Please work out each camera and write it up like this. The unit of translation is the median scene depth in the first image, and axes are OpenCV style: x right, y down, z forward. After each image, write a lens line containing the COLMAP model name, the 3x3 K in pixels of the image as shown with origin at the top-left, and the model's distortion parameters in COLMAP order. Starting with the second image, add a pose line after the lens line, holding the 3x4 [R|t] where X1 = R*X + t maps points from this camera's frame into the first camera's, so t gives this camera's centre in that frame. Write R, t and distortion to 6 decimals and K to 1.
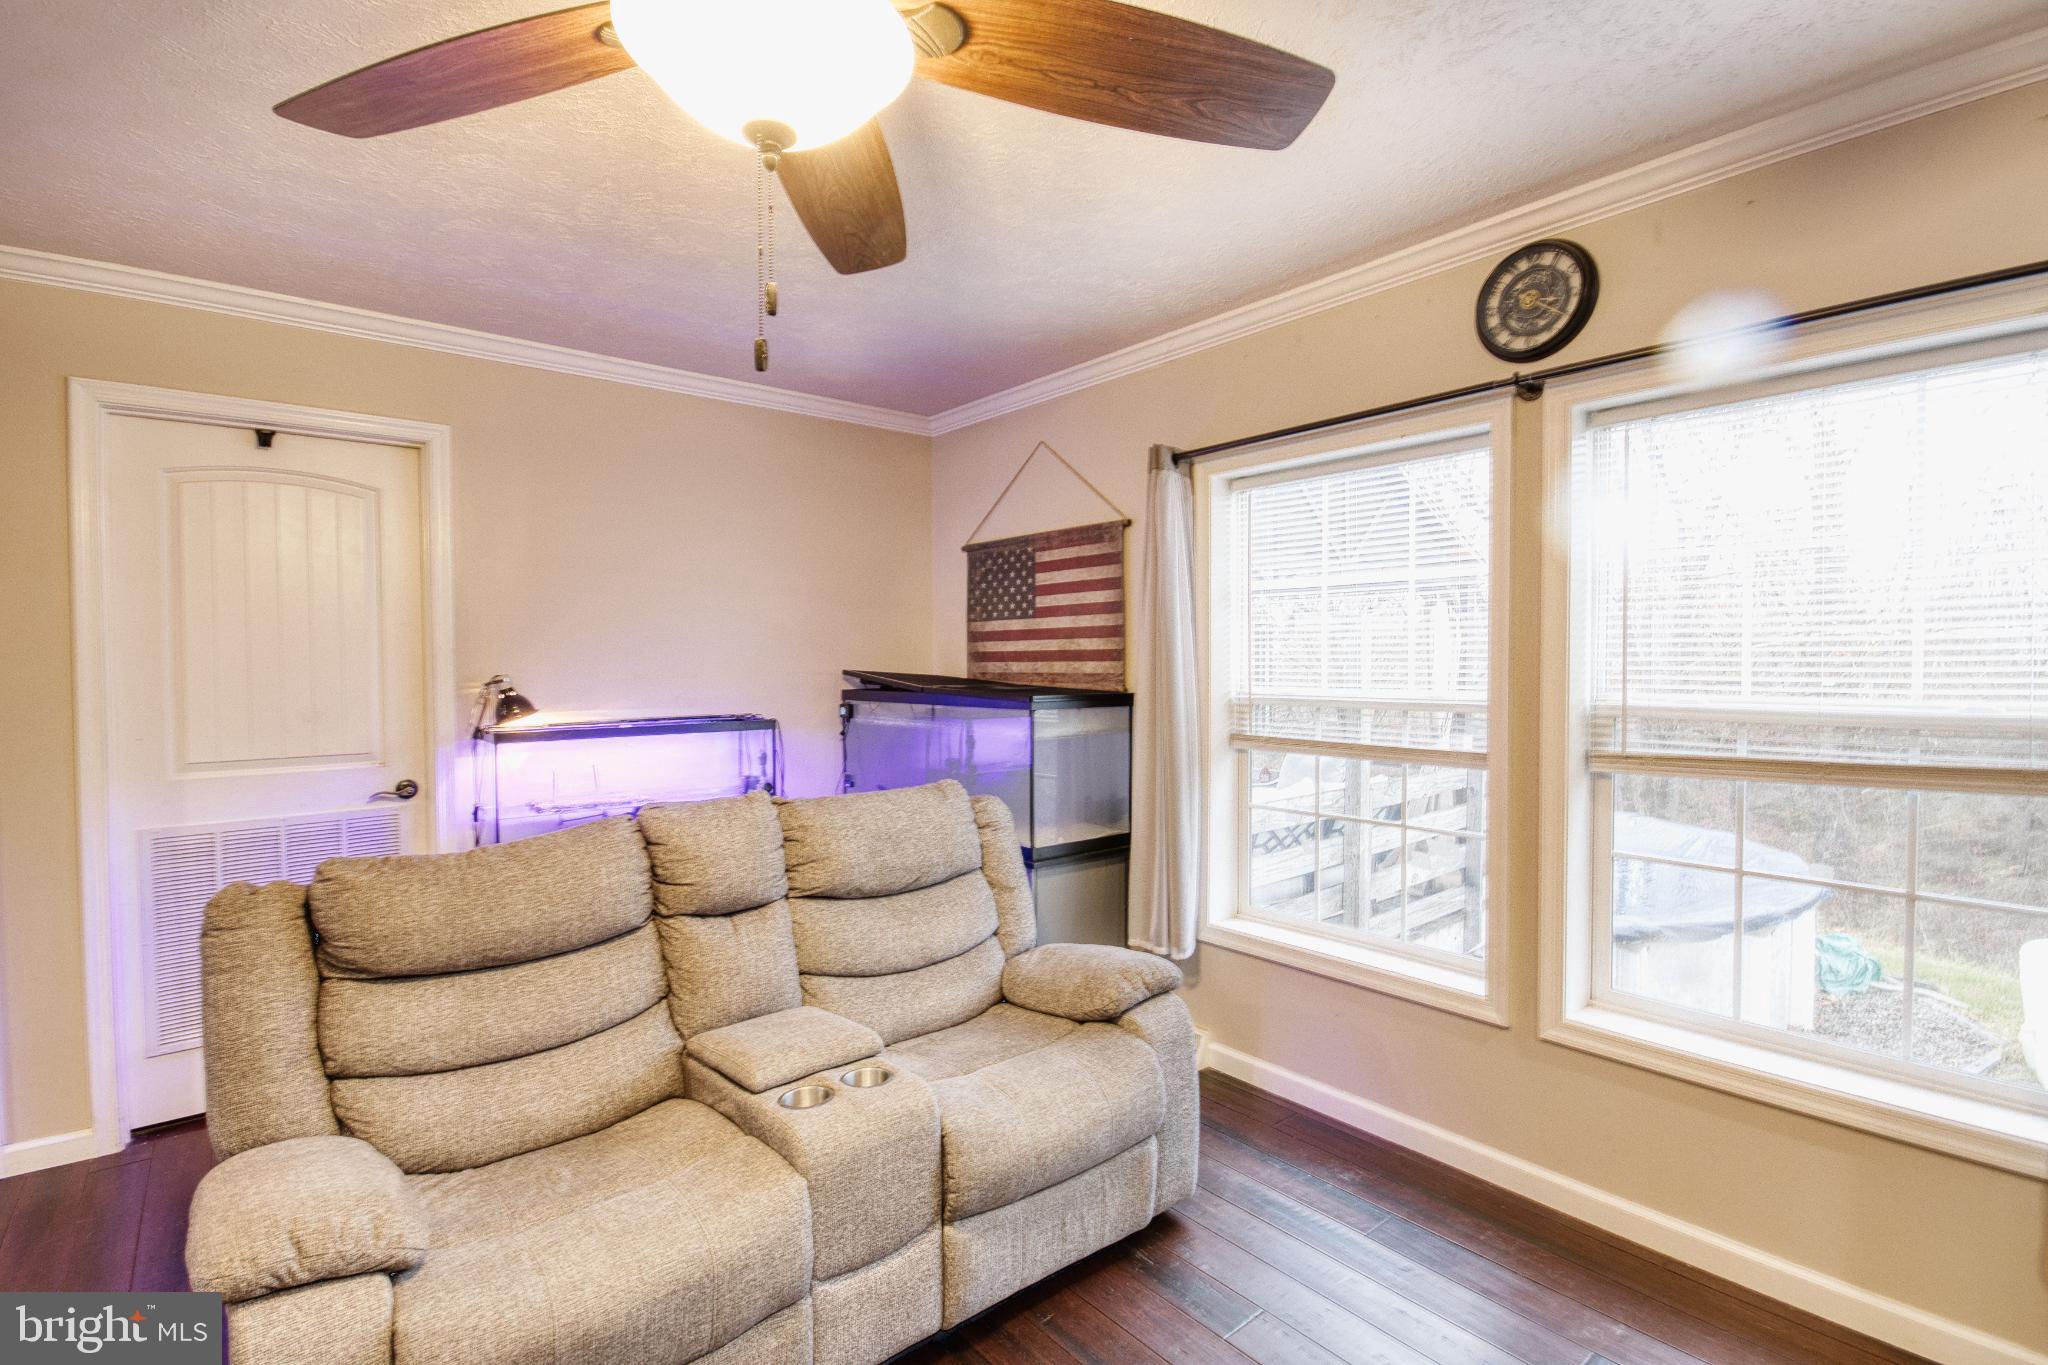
lens RADIAL K [[965.4, 0, 1024.0], [0, 965.4, 682.5], [0, 0, 1]] dist [-0.003467, -0.000113]
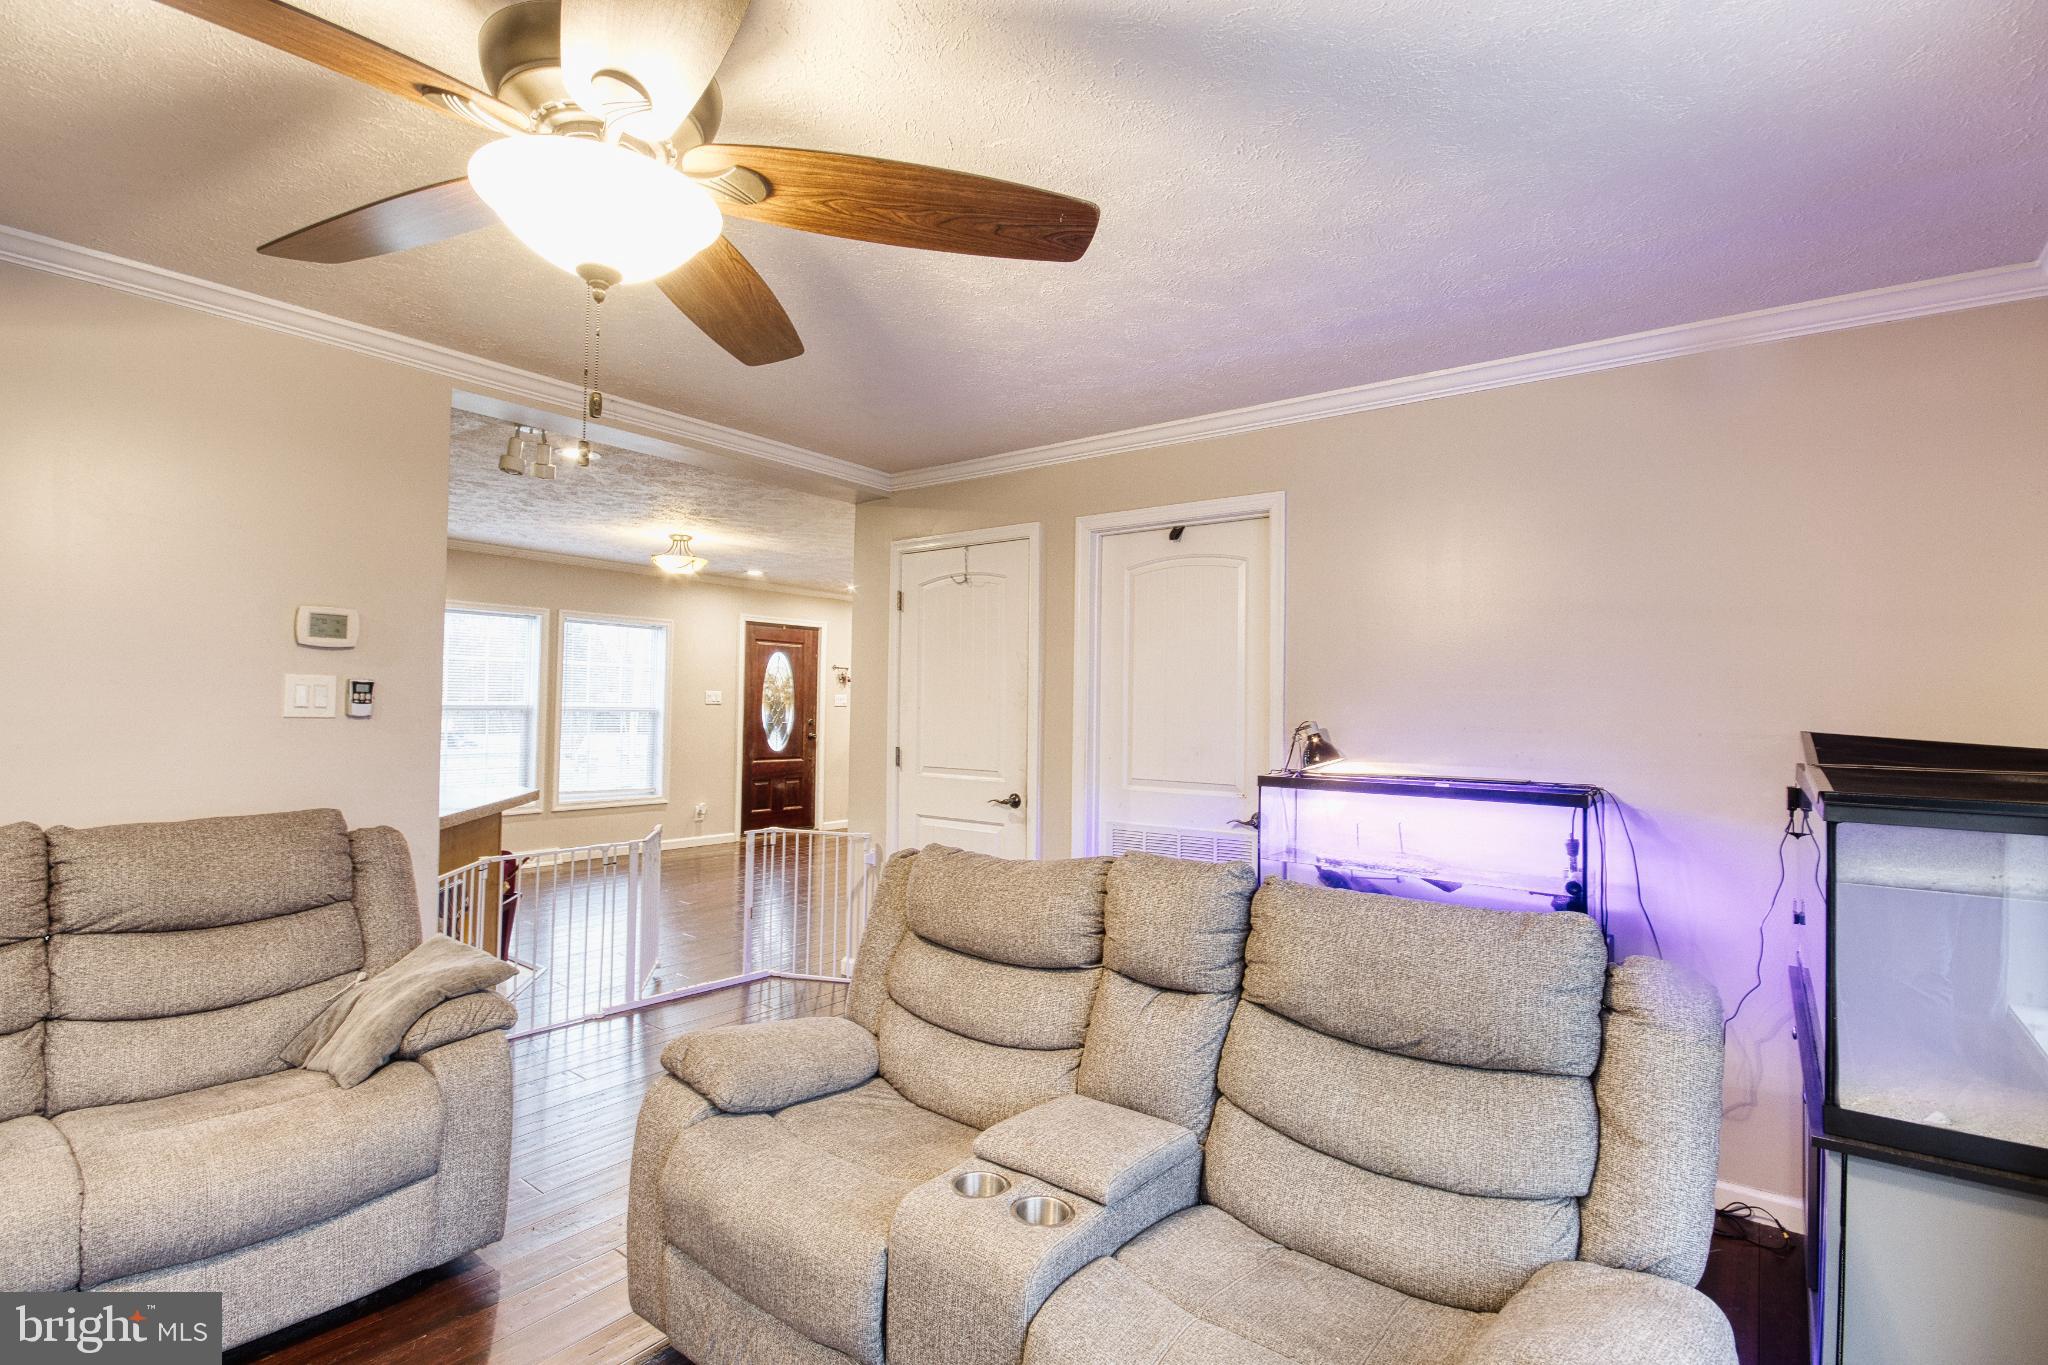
lens RADIAL K [[965.4, 0, 1024.0], [0, 965.4, 682.5], [0, 0, 1]] dist [-0.003467, -0.000113]
pose [[0.210111, -0.013095, -0.977590, 0.437265], [-0.040292, 0.998945, -0.022041, -0.015194], [0.976847, 0.044020, 0.209362, 0.537549]]
